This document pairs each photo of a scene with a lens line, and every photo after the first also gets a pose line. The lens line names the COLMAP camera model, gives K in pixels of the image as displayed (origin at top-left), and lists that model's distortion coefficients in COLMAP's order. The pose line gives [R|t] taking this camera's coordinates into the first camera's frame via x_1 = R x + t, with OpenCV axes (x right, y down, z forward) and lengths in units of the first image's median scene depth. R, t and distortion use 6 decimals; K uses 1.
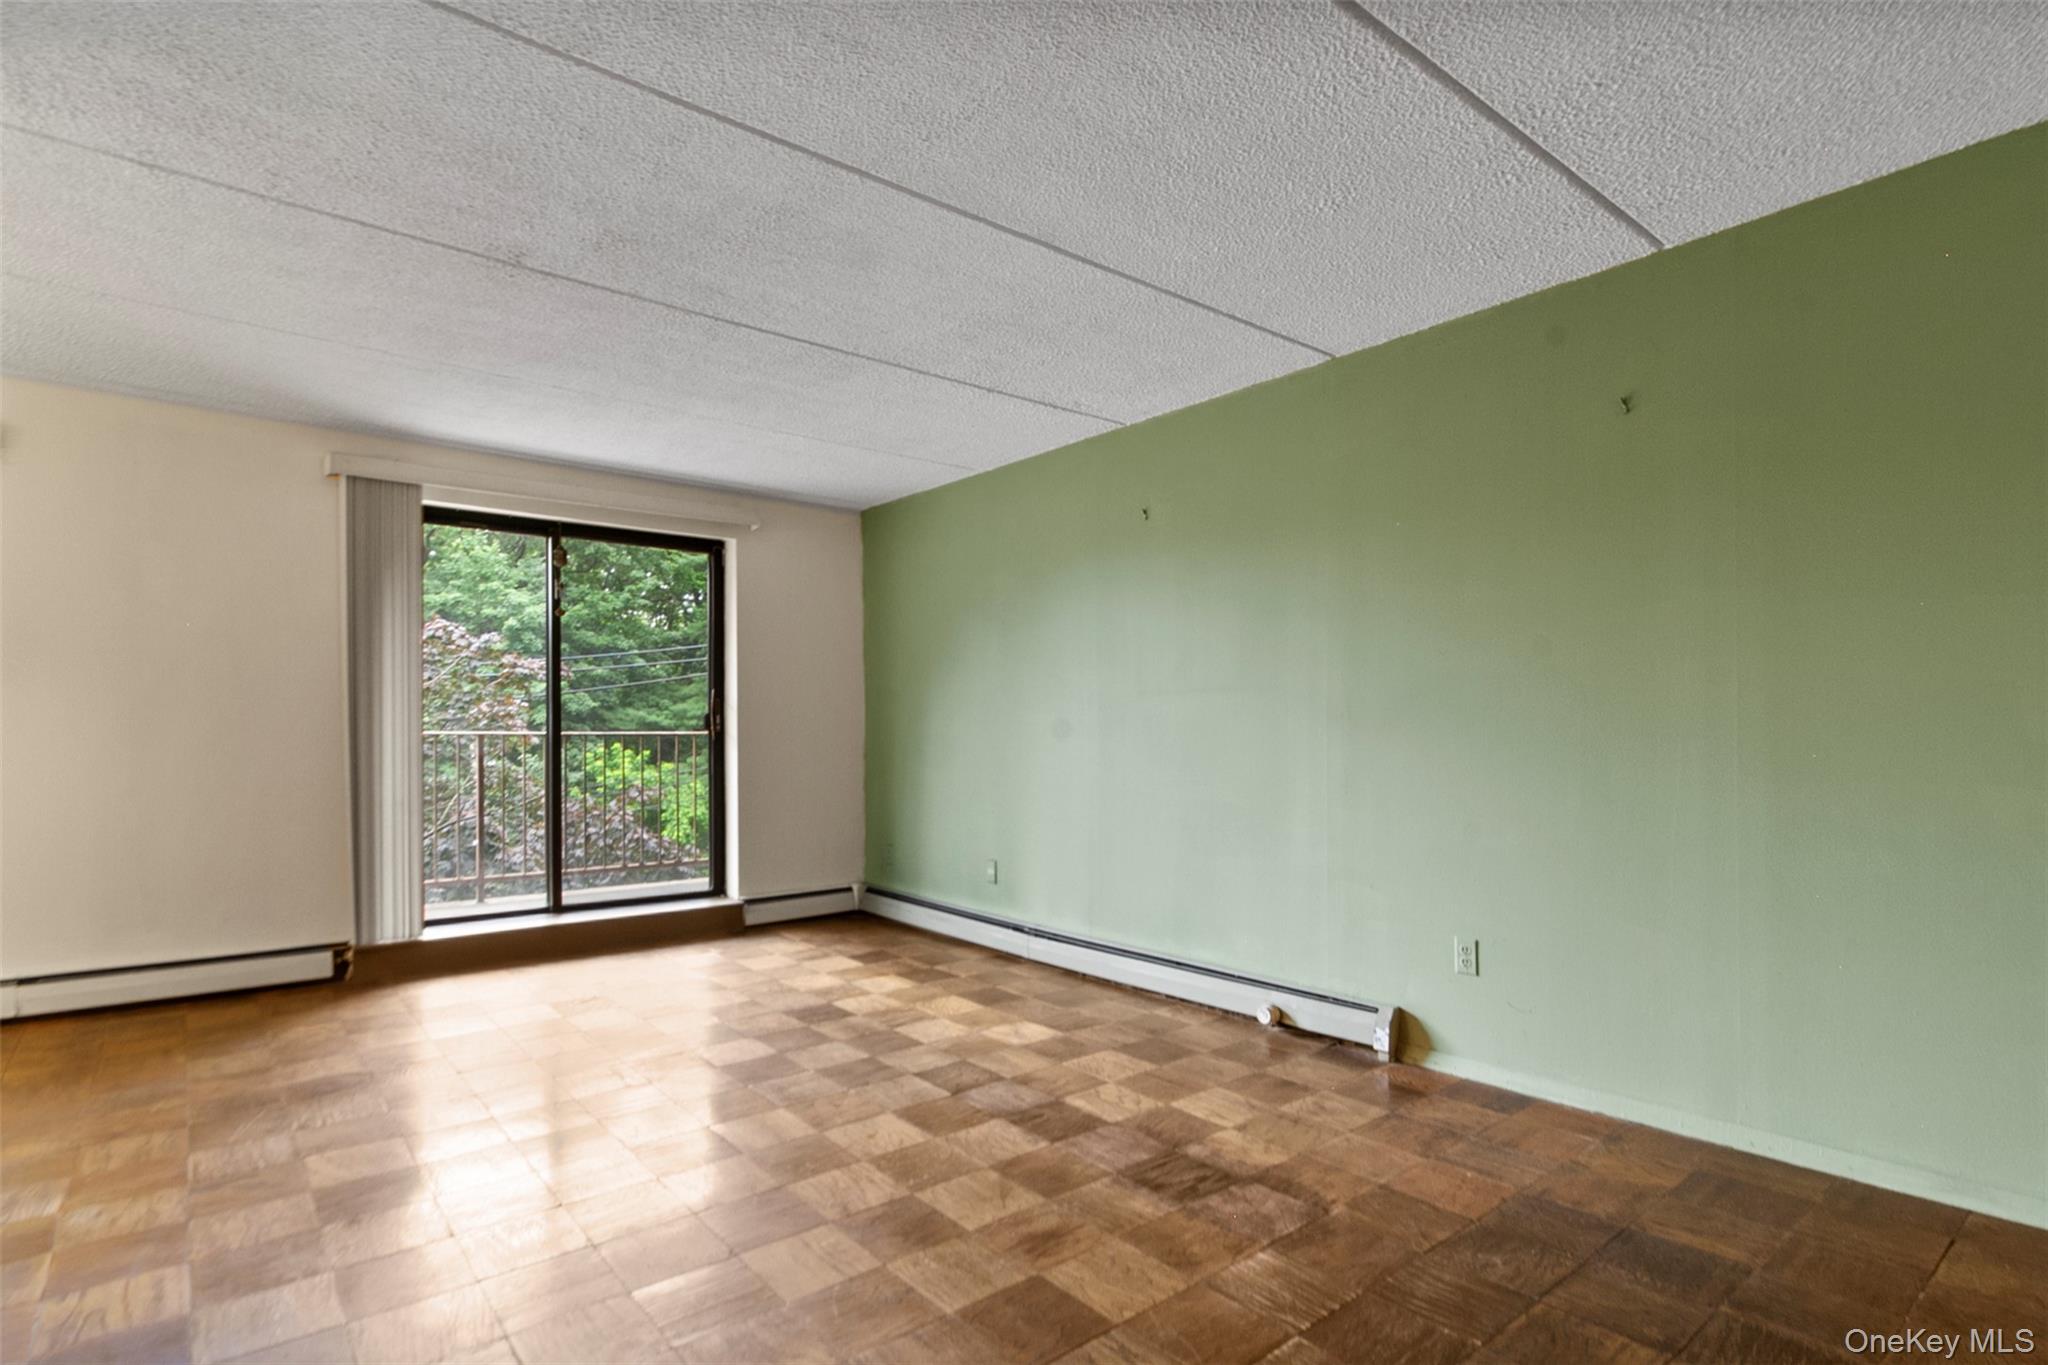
lens RADIAL K [[991.5, 0, 1046.9], [0, 991.5, 744.3], [0, 0, 1]] dist [-0.003936, 0.004301]
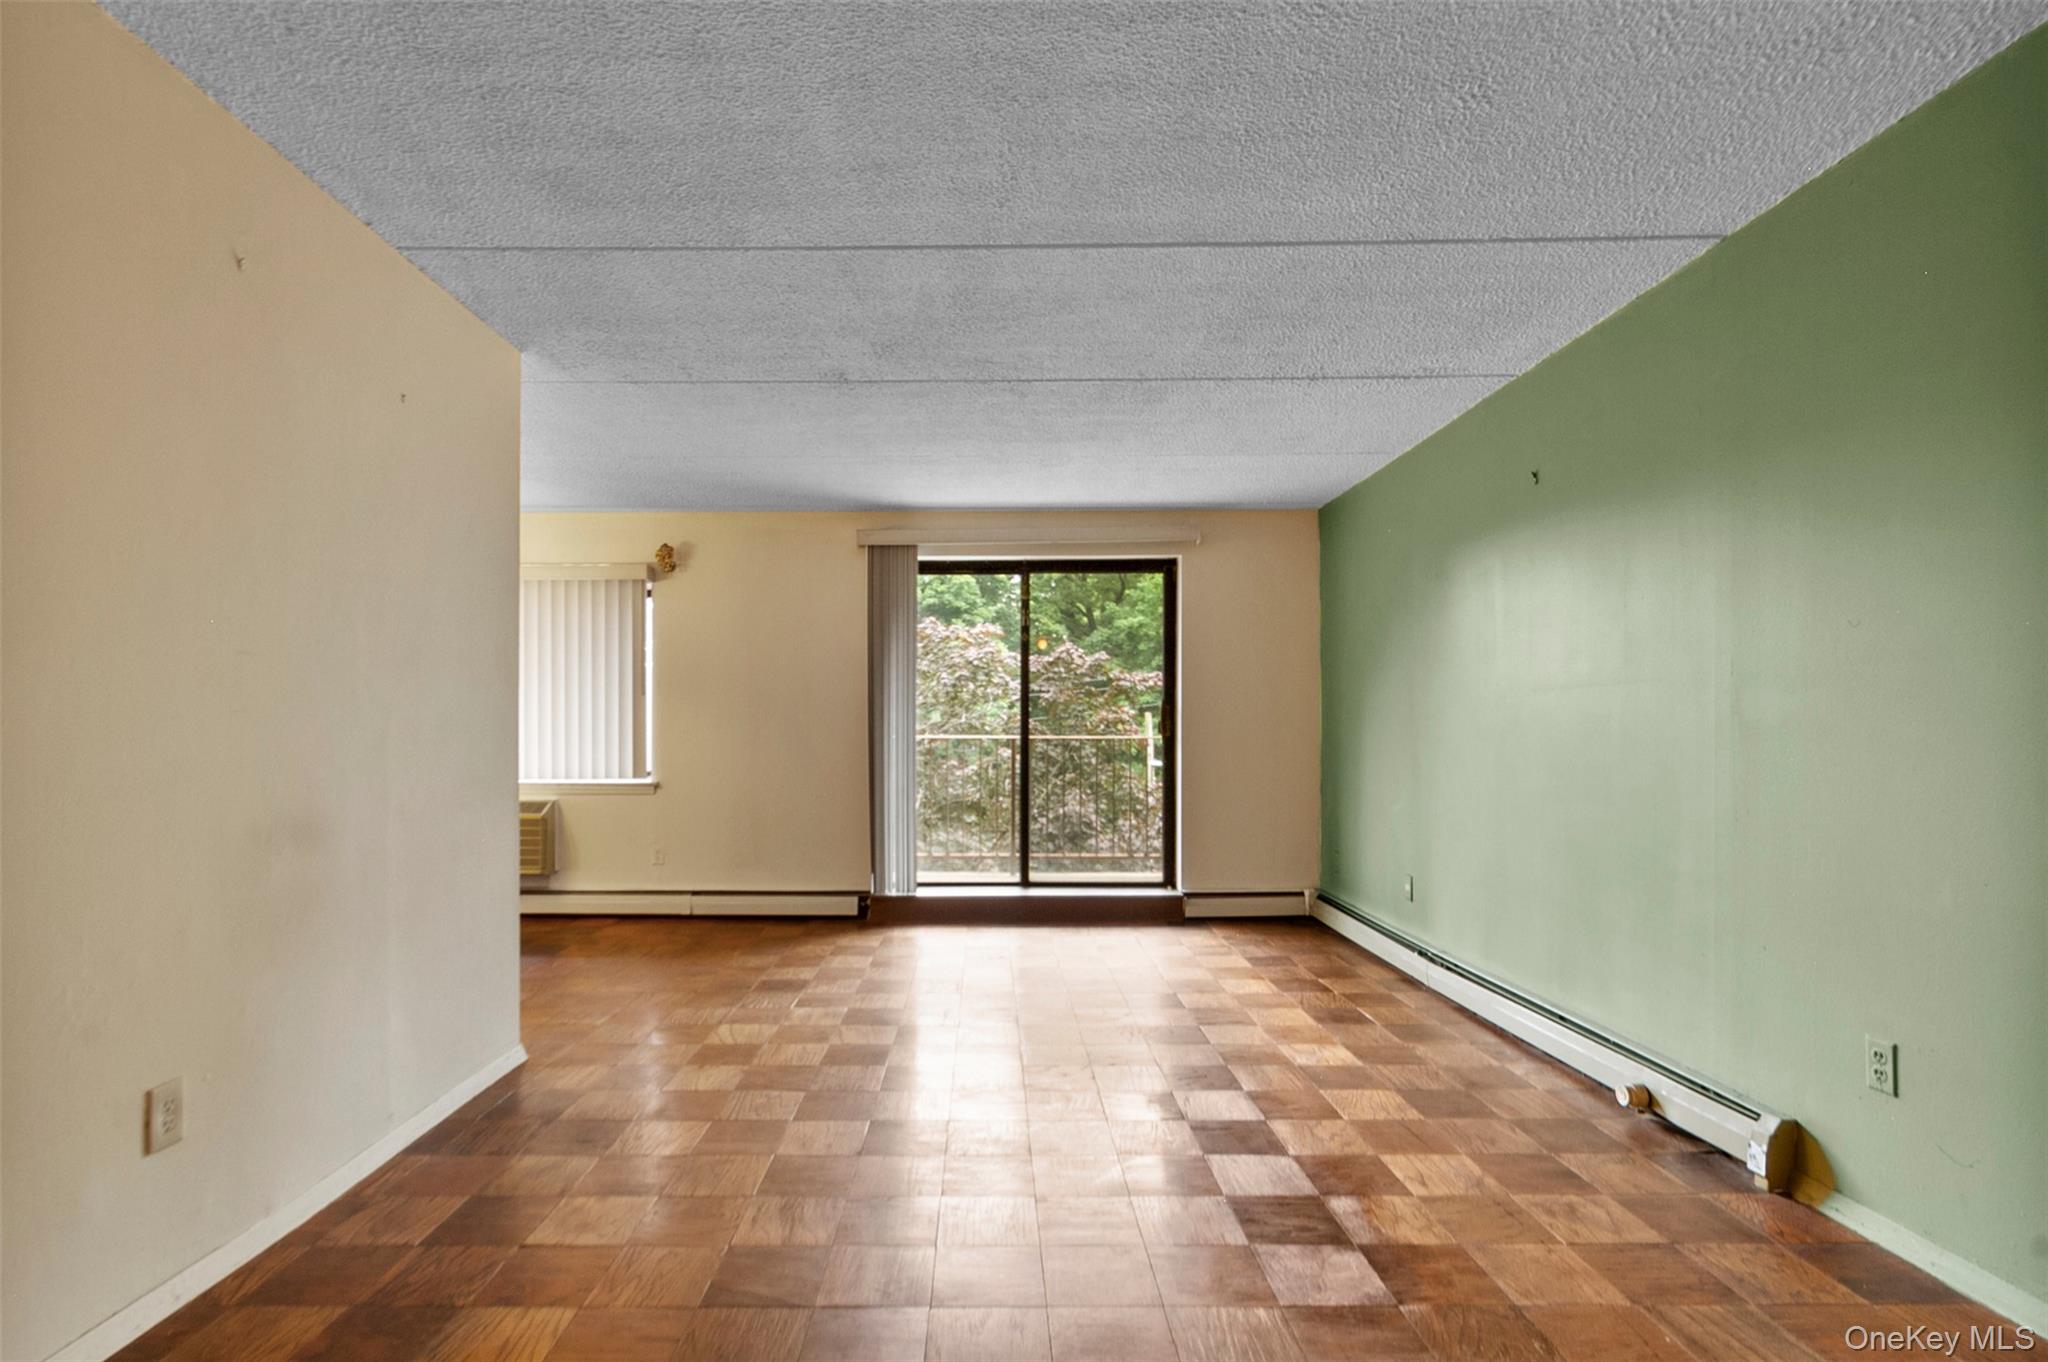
lens RADIAL K [[991.5, 0, 1018.9], [0, 991.5, 742.4], [0, 0, 1]] dist [-0.003936, 0.004301]
pose [[0.781611, 0.005167, -0.623744, 0.323279], [-0.008844, 0.999957, -0.002799, -0.000894], [0.623703, 0.007704, 0.781623, 0.078234]]
